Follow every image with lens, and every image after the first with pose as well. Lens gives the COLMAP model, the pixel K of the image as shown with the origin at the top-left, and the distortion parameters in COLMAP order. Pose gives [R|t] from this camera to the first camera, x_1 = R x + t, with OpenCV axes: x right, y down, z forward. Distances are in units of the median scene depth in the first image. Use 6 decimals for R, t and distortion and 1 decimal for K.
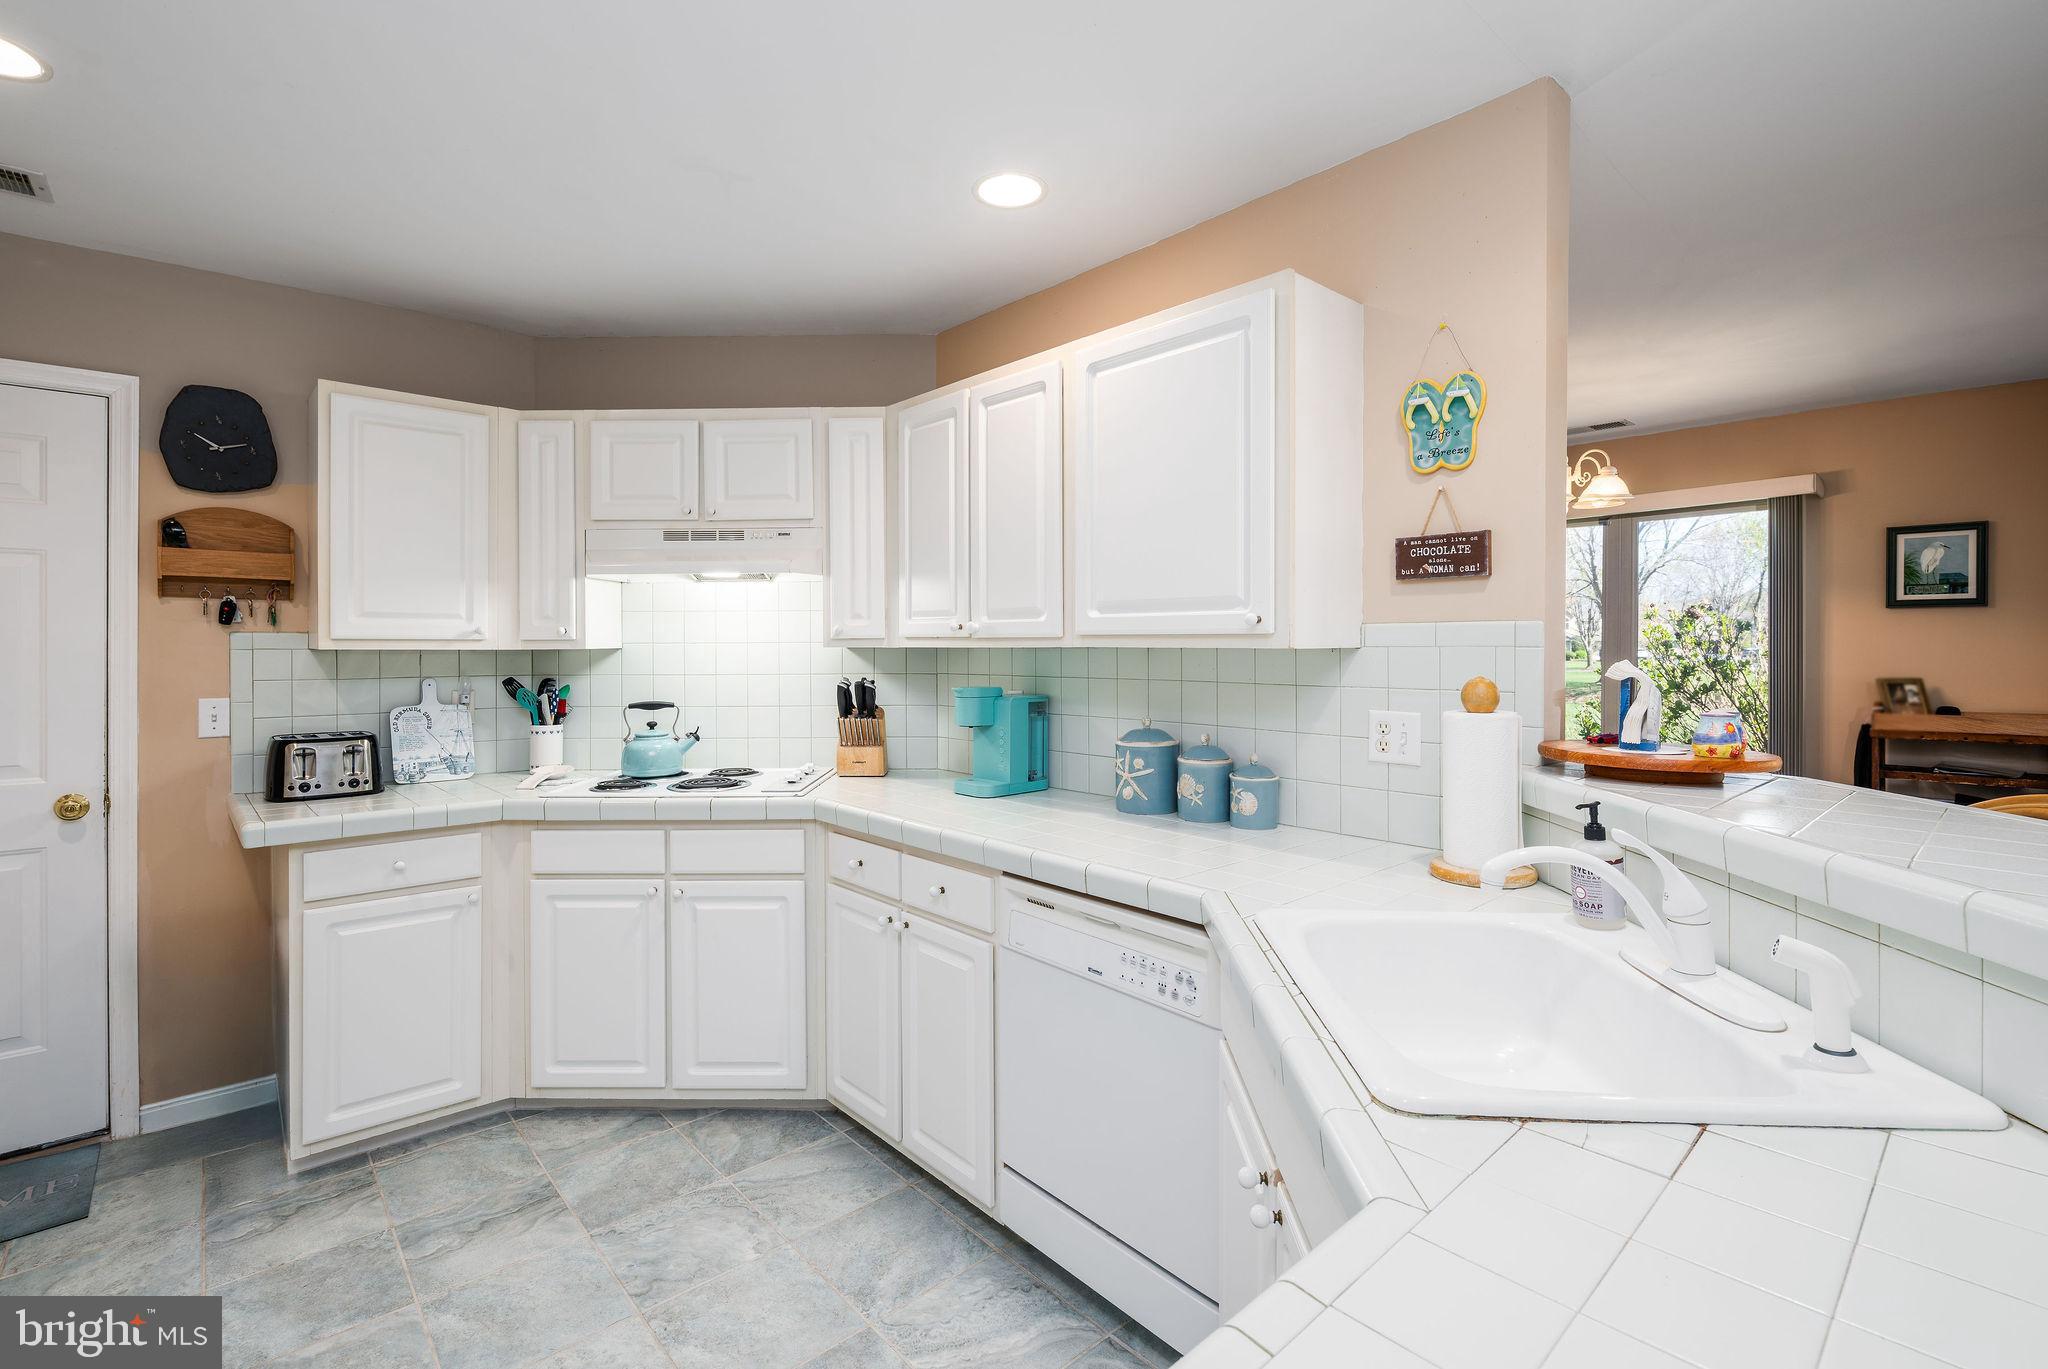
lens RADIAL K [[925.2, 0, 1005.6], [0, 925.2, 648.4], [0, 0, 1]] dist [-0.009584, 0.001071]
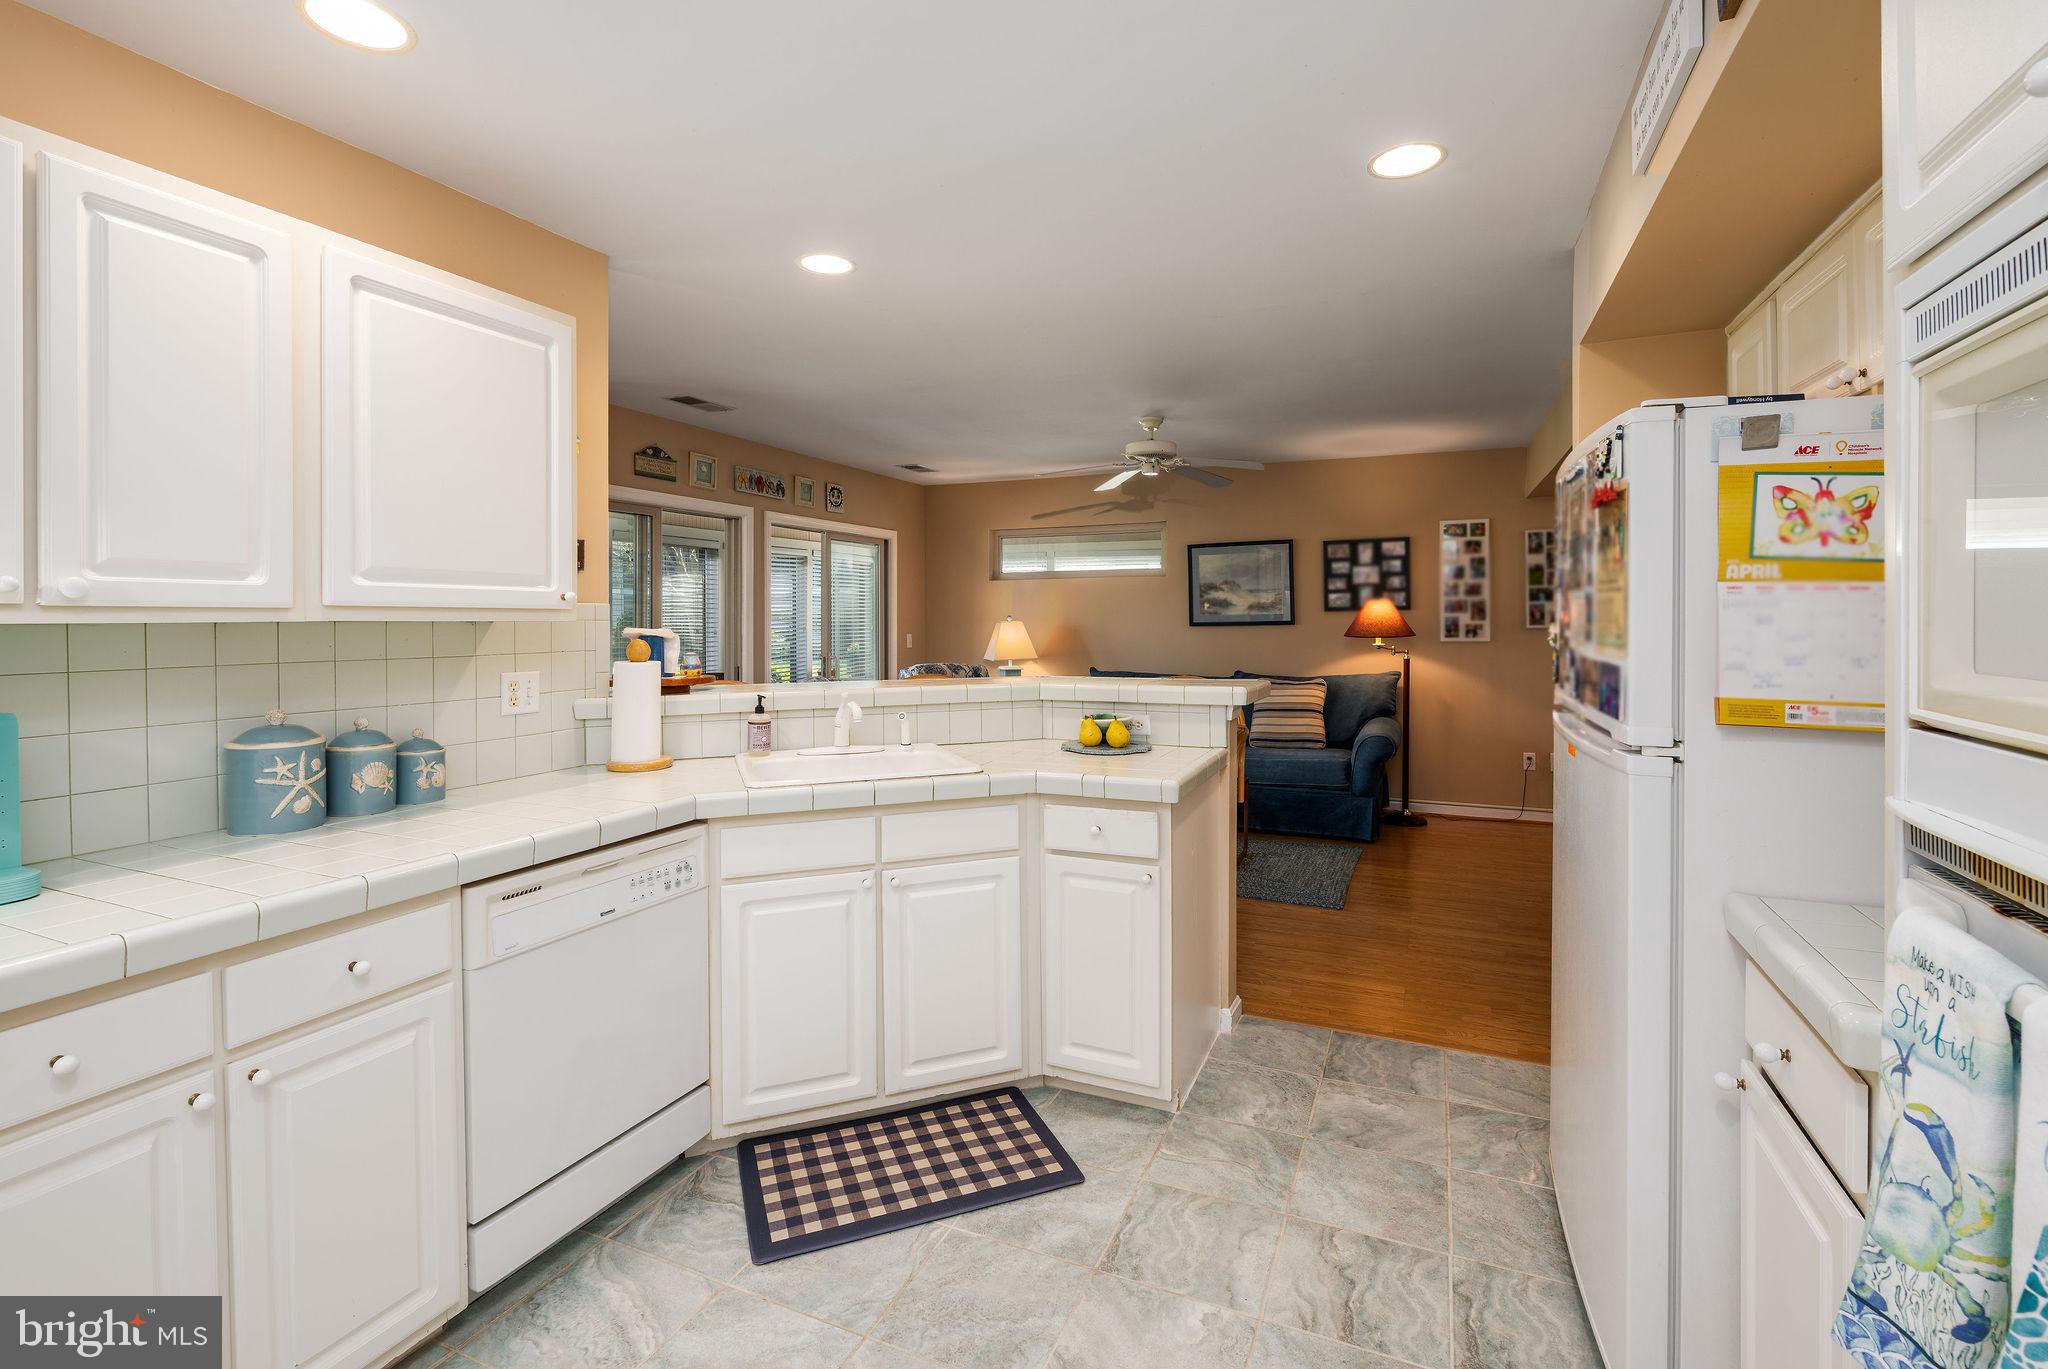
lens RADIAL K [[925.2, 0, 1040.2], [0, 925.2, 617.0], [0, 0, 1]] dist [-0.009584, 0.001071]
pose [[-0.433889, 0.005759, 0.900948, -0.678924], [0.008619, 0.999960, -0.002241, 0.001347], [-0.900925, 0.006792, -0.433922, 0.608561]]
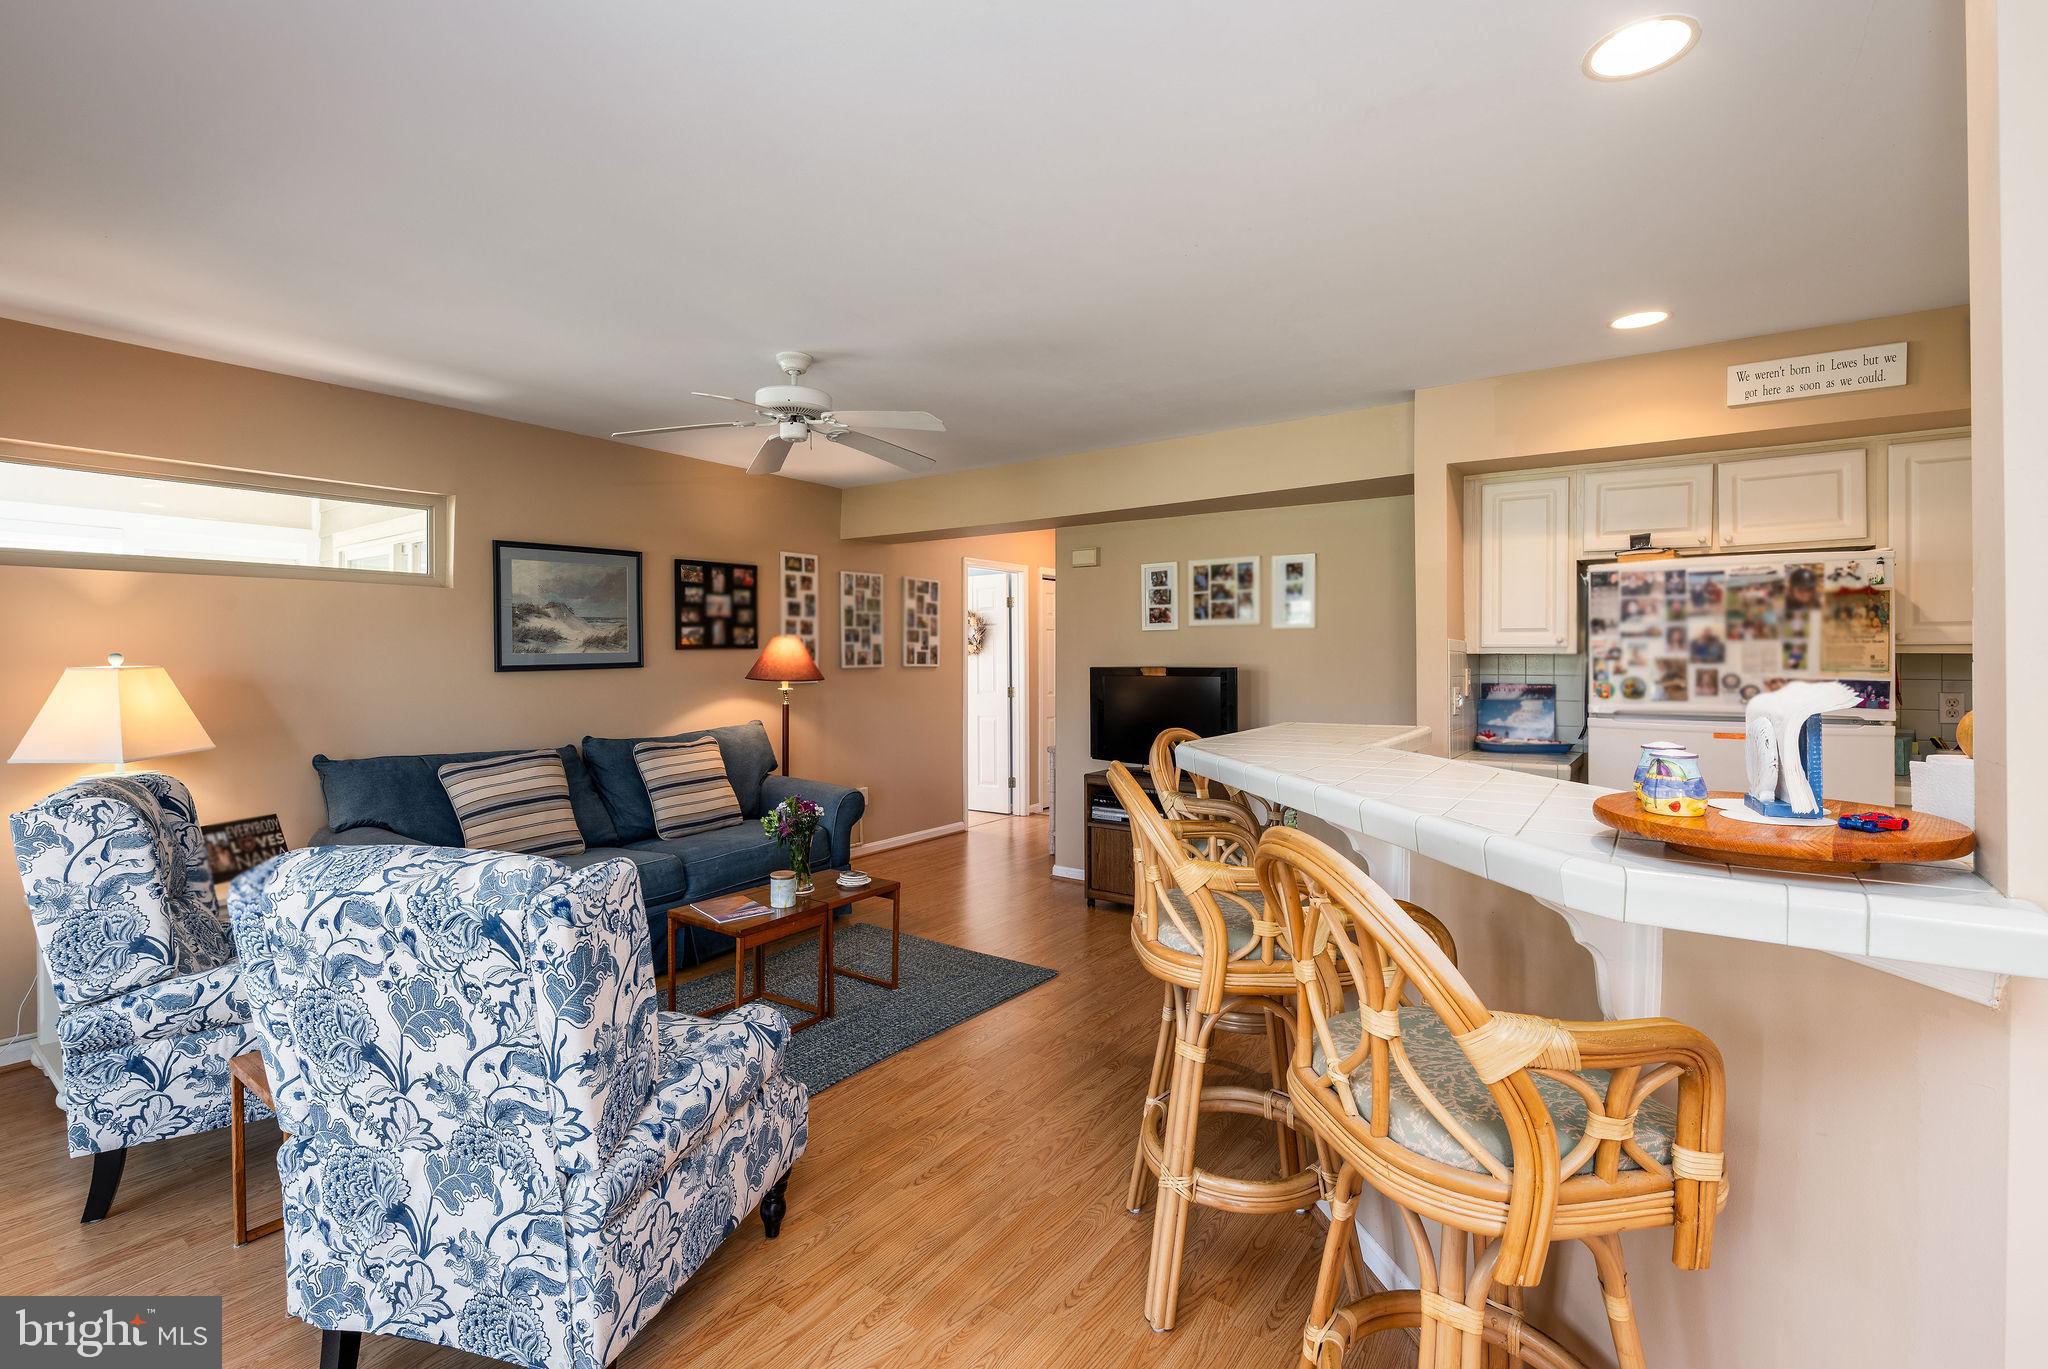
lens RADIAL K [[925.2, 0, 991.5], [0, 925.2, 651.1], [0, 0, 1]] dist [-0.009584, 0.001071]
pose [[-0.973169, -0.000415, -0.230091, 0.808862], [-0.001909, 0.999979, 0.006271, -0.019856], [0.230083, 0.006542, -0.973149, 0.837920]]
